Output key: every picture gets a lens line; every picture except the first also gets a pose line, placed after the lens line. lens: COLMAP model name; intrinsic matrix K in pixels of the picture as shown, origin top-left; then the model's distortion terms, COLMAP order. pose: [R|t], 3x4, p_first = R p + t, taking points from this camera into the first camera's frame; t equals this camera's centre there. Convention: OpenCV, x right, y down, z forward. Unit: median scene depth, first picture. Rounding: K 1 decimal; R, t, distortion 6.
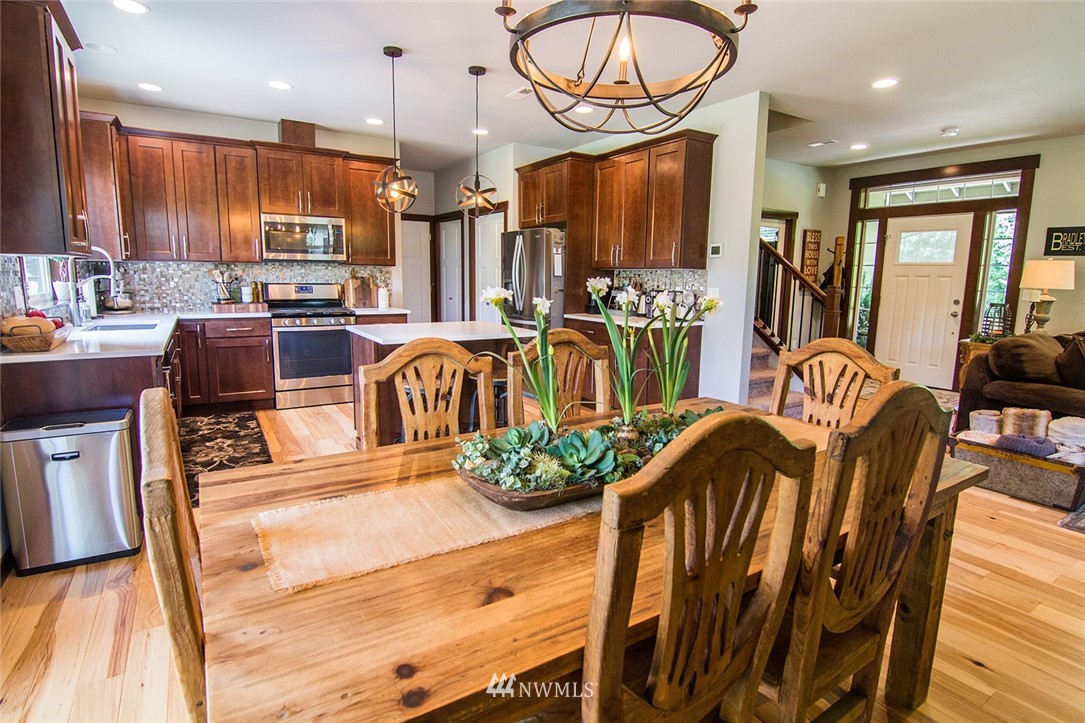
lens RADIAL K [[549.8, 0, 541.3], [0, 549.8, 357.4], [0, 0, 1]] dist [-0.003592, -0.012707]
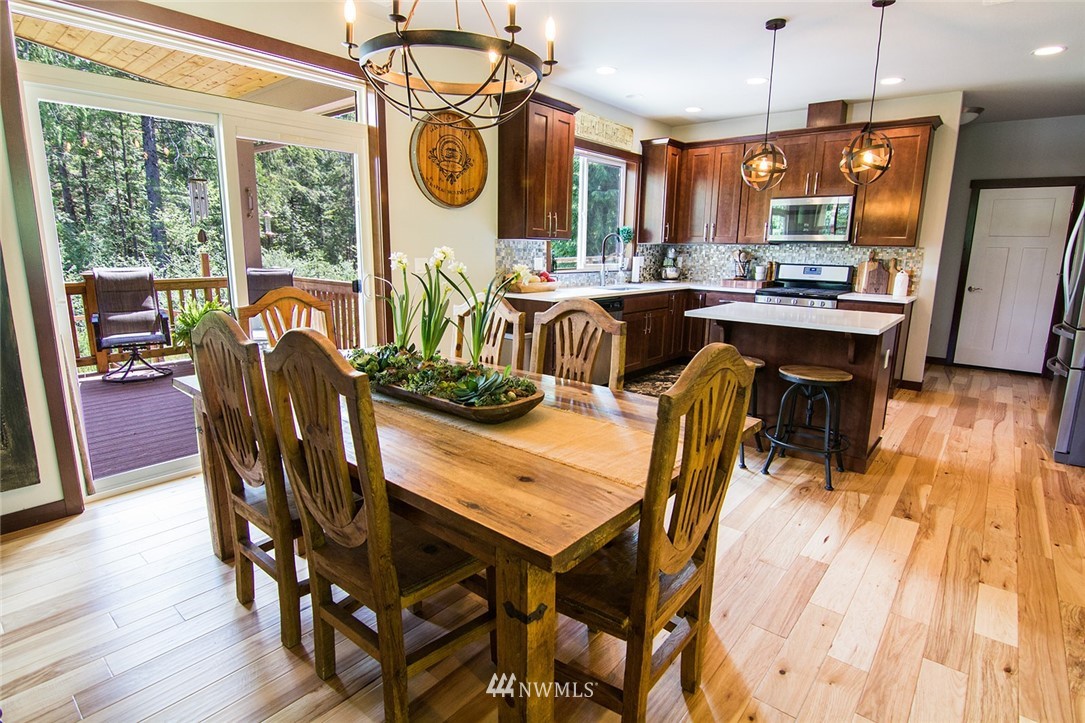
lens RADIAL K [[549.8, 0, 541.3], [0, 549.8, 357.4], [0, 0, 1]] dist [-0.003592, -0.012707]
pose [[0.298552, 0.176639, -0.937905, 0.429373], [-0.158655, 0.978235, 0.133732, -0.025095], [0.941114, 0.108878, 0.320079, 0.242642]]
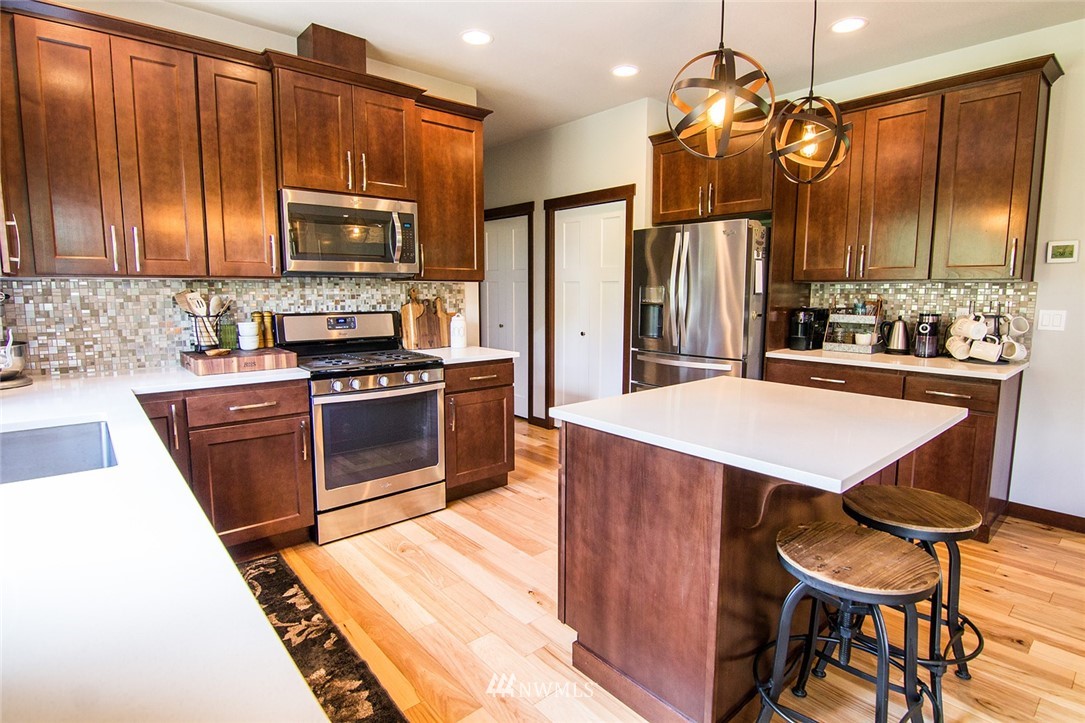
lens RADIAL K [[549.8, 0, 541.3], [0, 549.8, 357.4], [0, 0, 1]] dist [-0.003592, -0.012707]
pose [[0.988368, -0.032531, 0.148560, -0.335812], [0.036310, 0.999081, -0.022795, -0.071000], [-0.147682, 0.027924, 0.988641, 0.418843]]
